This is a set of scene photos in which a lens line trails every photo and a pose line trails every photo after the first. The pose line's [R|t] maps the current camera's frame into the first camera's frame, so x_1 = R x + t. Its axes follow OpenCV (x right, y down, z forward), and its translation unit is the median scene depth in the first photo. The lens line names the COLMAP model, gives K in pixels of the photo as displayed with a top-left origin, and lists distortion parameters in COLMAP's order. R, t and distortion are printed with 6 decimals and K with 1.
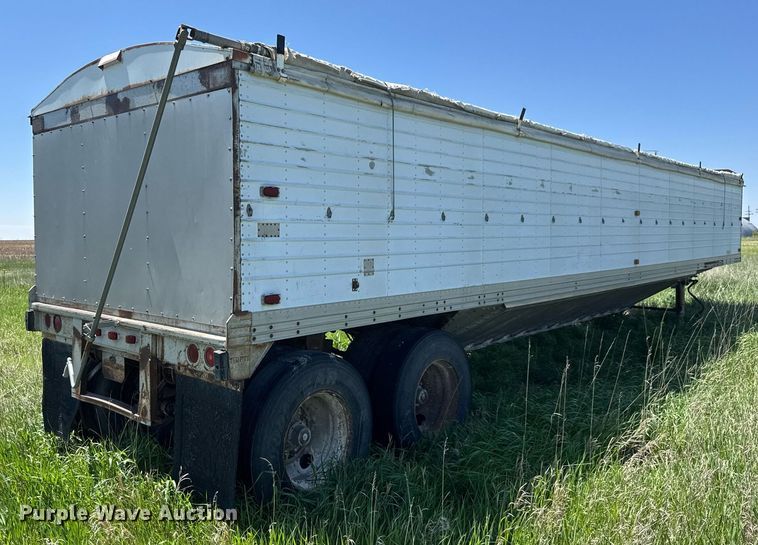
lens RADIAL K [[618.9, 0, 363.8], [0, 618.9, 255.2], [0, 0, 1]] dist [0.056738, -0.046444]
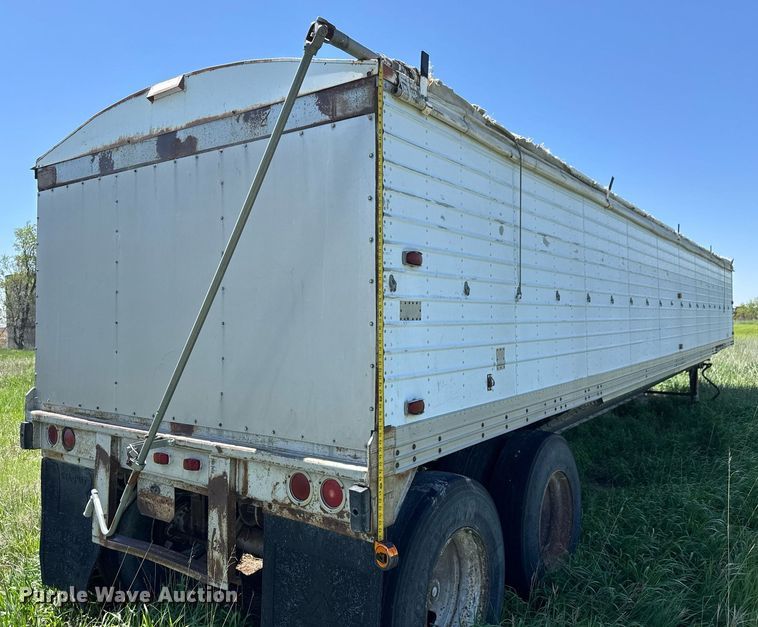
lens RADIAL K [[597.8, 0, 390.5], [0, 597.8, 295.9], [0, 0, 1]] dist [0.034308, -0.040442]
pose [[0.992218, 0.001314, 0.124502, -0.228863], [0.007743, 0.997358, -0.072232, -0.006766], [-0.124268, 0.072634, 0.989587, 0.267044]]
